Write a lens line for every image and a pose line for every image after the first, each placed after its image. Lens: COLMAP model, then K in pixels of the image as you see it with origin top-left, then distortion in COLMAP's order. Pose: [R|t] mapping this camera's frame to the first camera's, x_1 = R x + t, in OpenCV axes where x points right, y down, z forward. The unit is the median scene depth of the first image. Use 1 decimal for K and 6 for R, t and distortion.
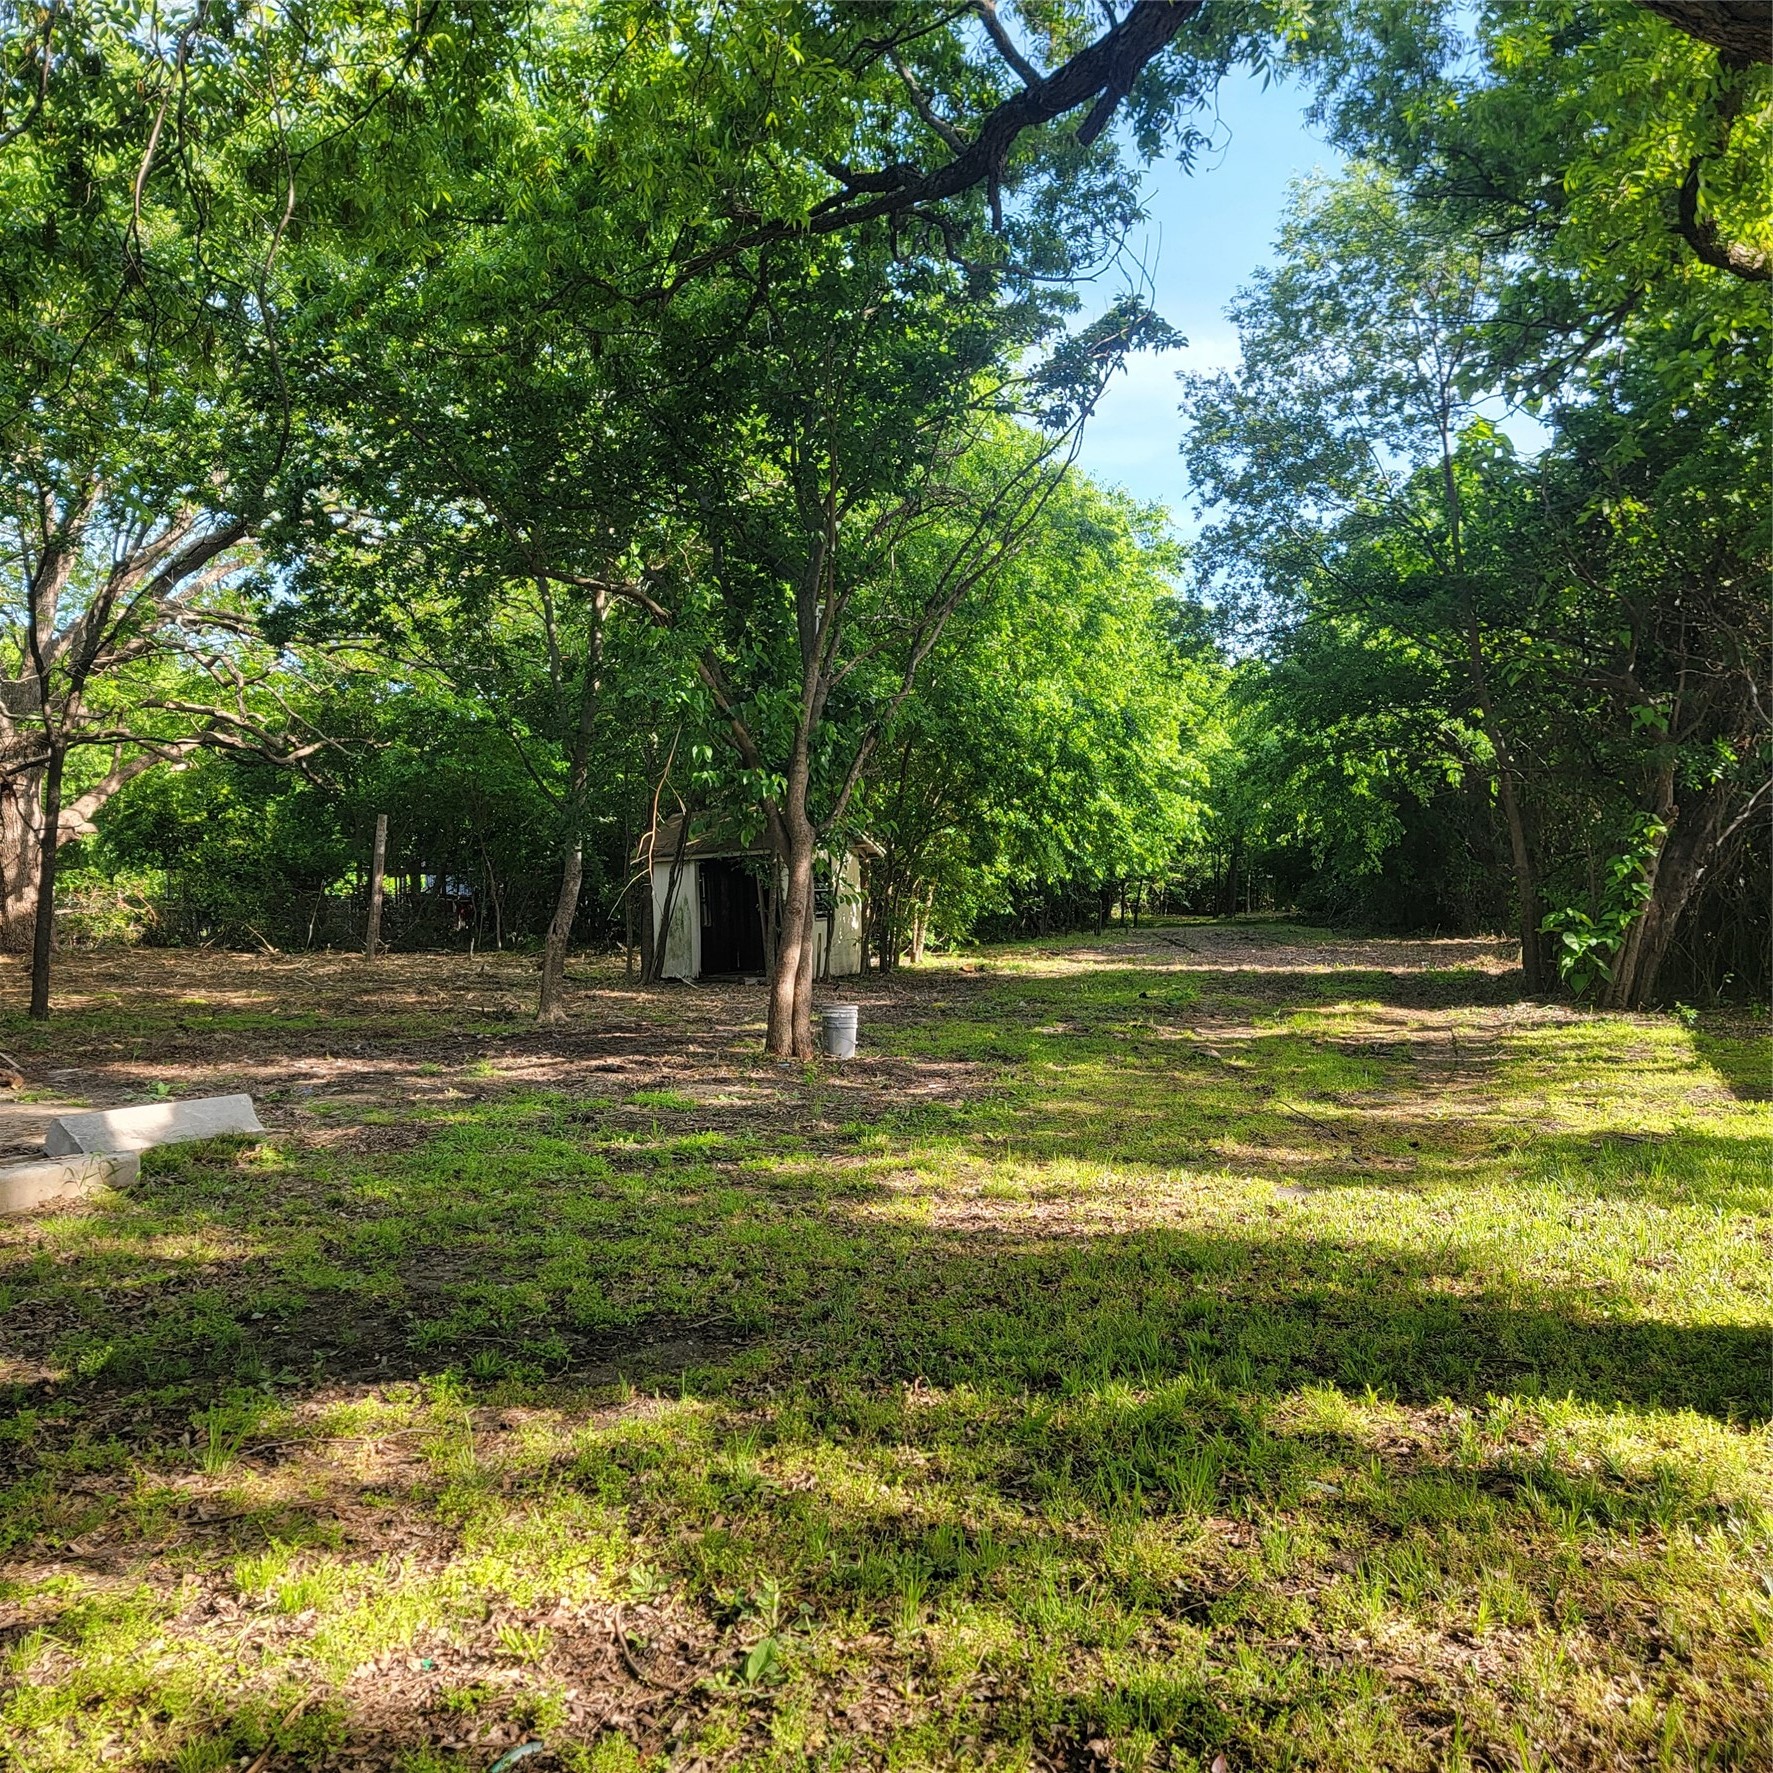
lens RADIAL K [[1683.5, 0, 887.2], [0, 1683.5, 893.3], [0, 0, 1]] dist [0.047002, 0.000000]
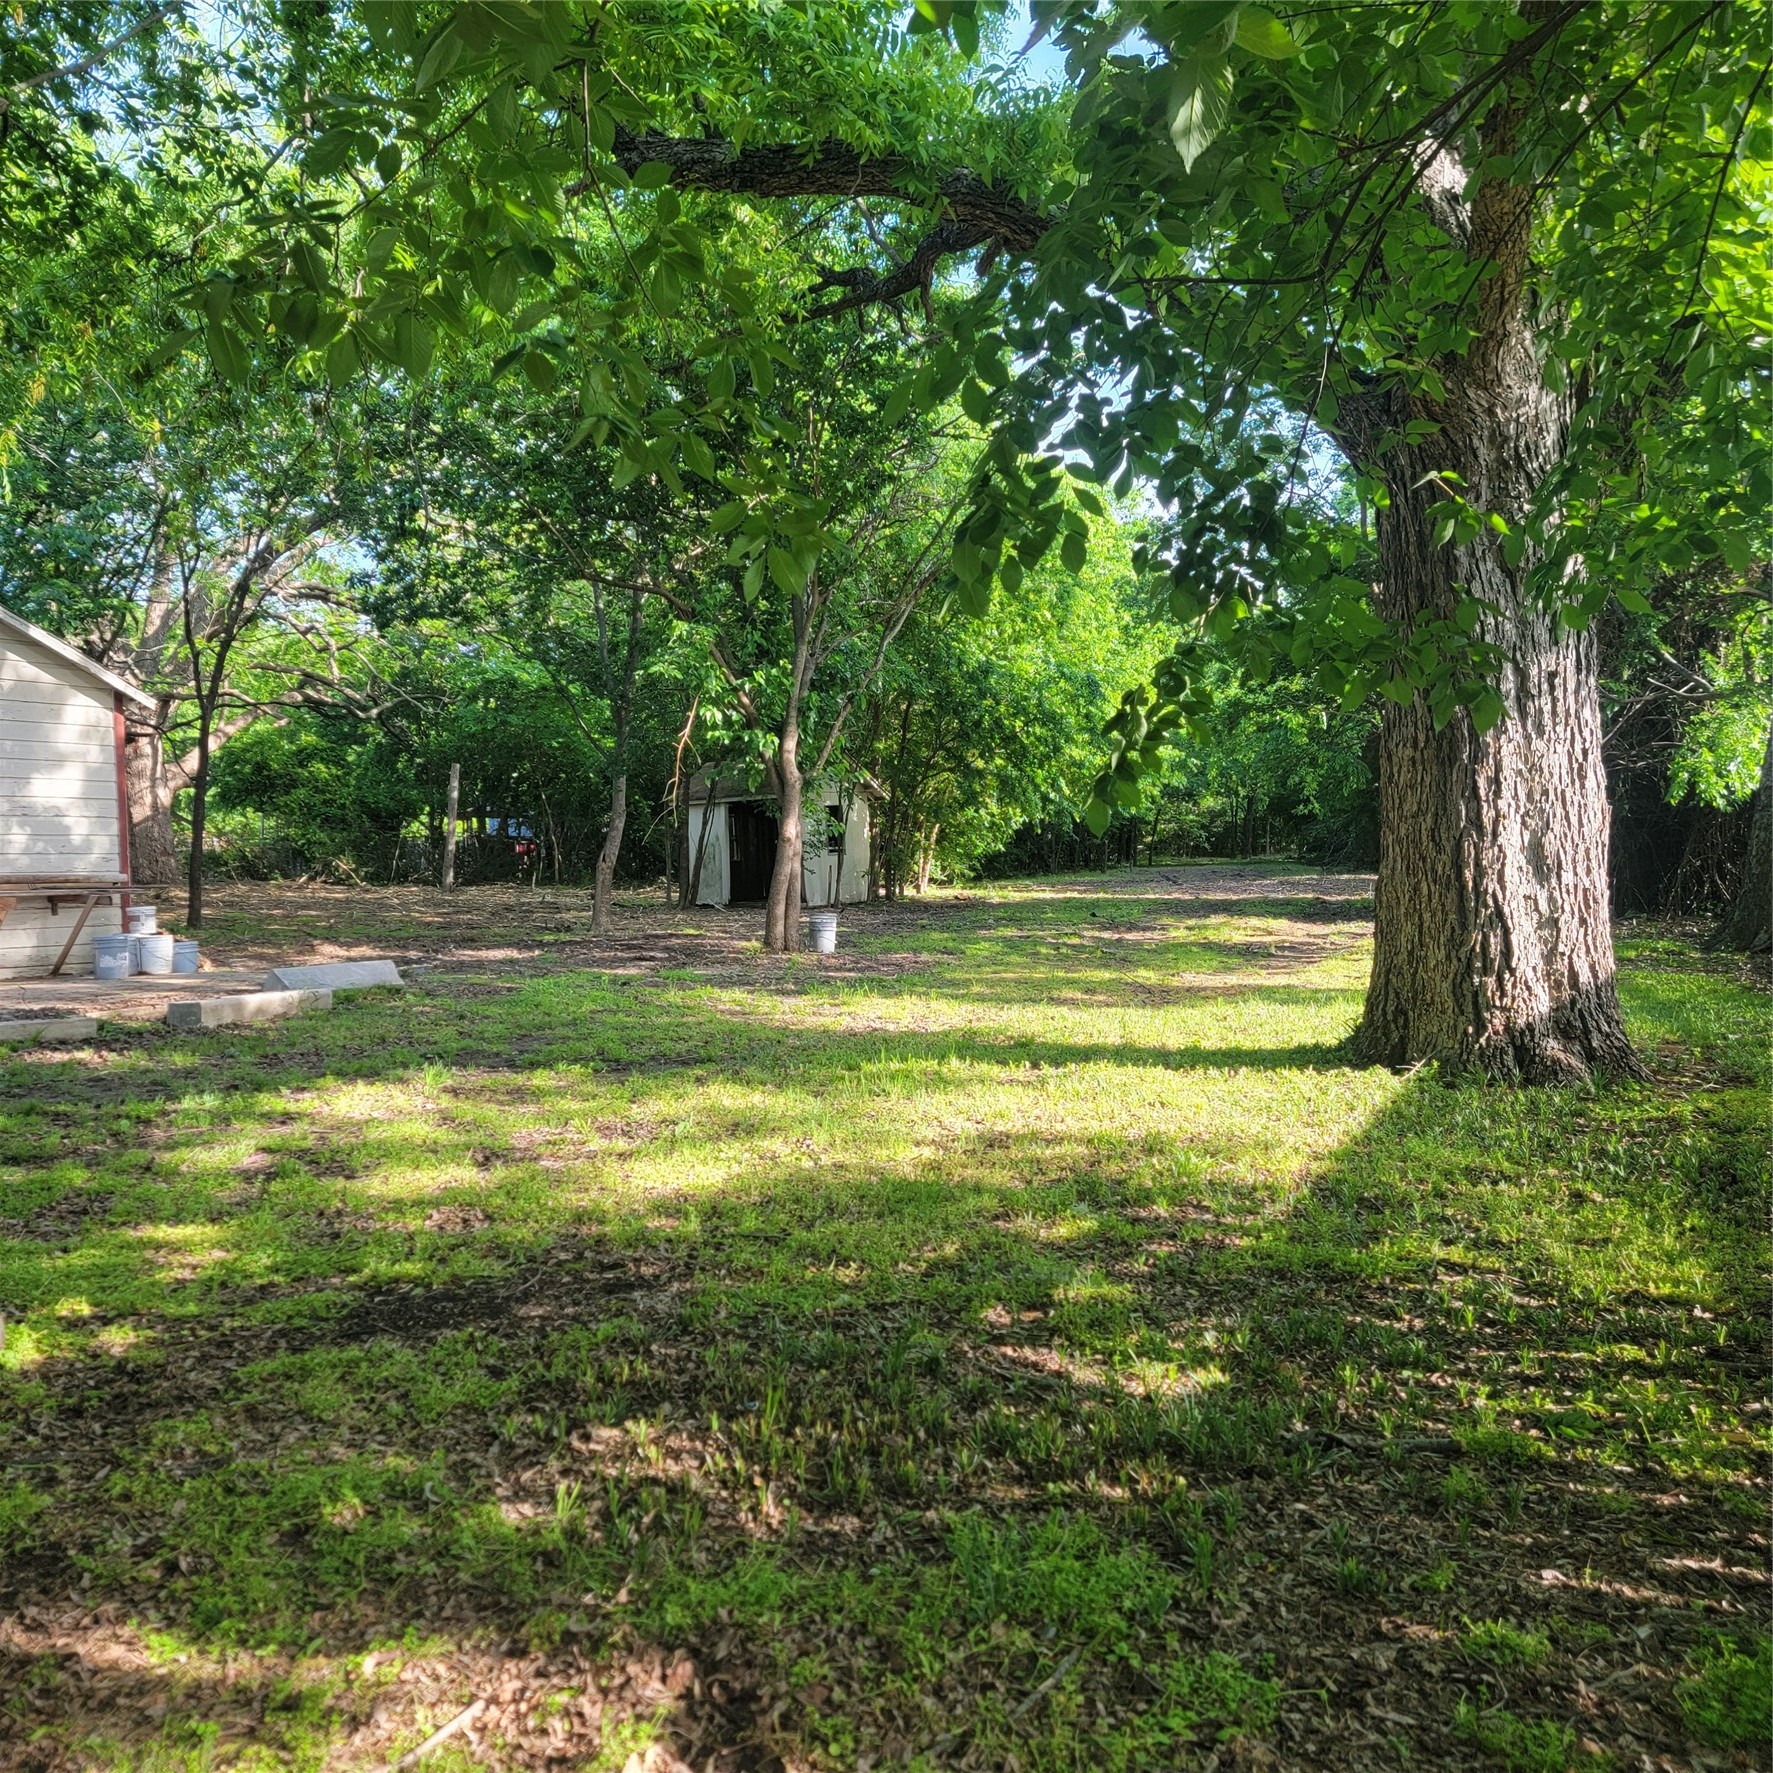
lens RADIAL K [[1683.5, 0, 918.2], [0, 1683.5, 894.0], [0, 0, 1]] dist [0.047002, 0.000000]
pose [[0.999943, -0.004114, -0.009849, 0.031168], [0.004414, 0.999519, 0.030693, 0.007578], [0.009718, -0.030735, 0.999480, -0.162763]]
